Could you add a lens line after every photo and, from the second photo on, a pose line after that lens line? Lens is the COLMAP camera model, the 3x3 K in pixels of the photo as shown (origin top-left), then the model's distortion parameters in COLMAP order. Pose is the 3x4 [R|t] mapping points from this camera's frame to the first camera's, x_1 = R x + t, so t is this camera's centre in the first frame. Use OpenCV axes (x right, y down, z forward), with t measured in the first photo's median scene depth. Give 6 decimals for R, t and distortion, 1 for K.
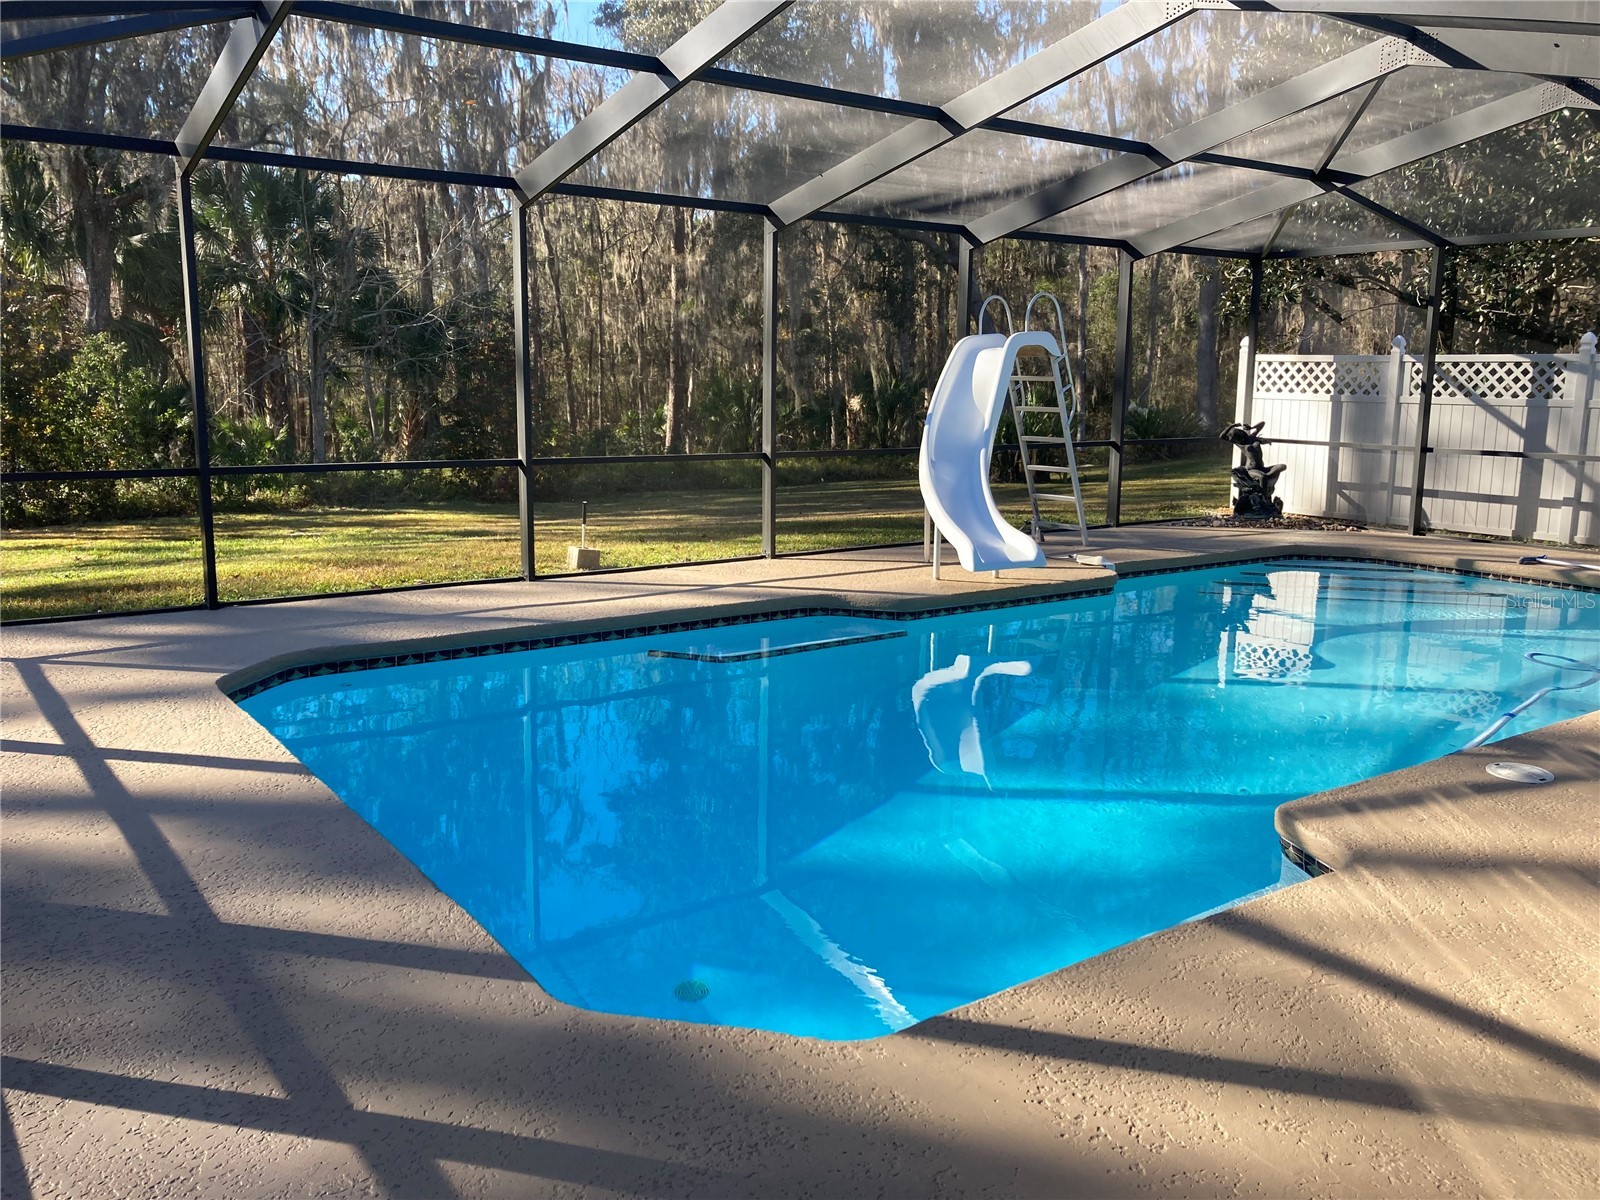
lens RADIAL K [[1234.4, 0, 784.8], [0, 1234.4, 593.5], [0, 0, 1]] dist [-0.025739, -0.006330]
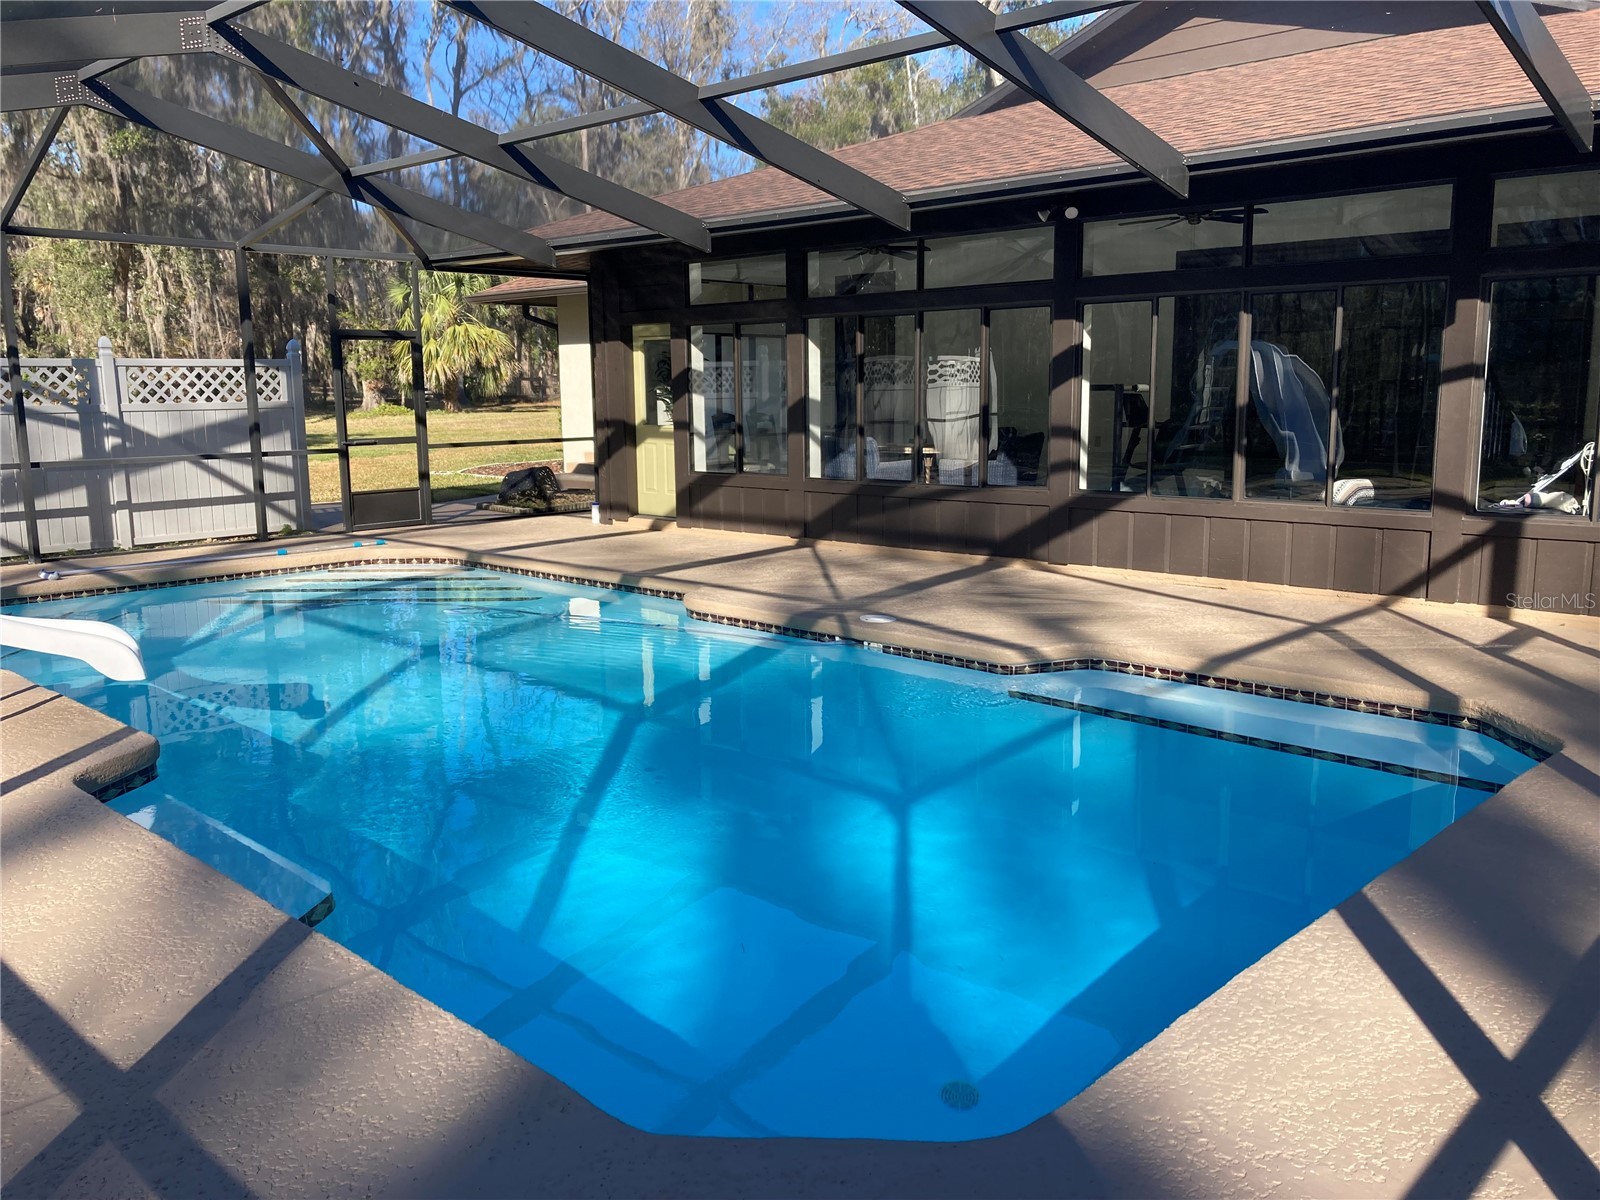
lens RADIAL K [[1308.4, 0, 772.1], [0, 1308.4, 600.7], [0, 0, 1]] dist [-0.000347, -0.002511]
pose [[-0.170592, -0.170397, 0.970496, -0.583519], [0.178298, 0.963336, 0.200481, -0.141190], [-0.969076, 0.207238, -0.133955, 0.759047]]
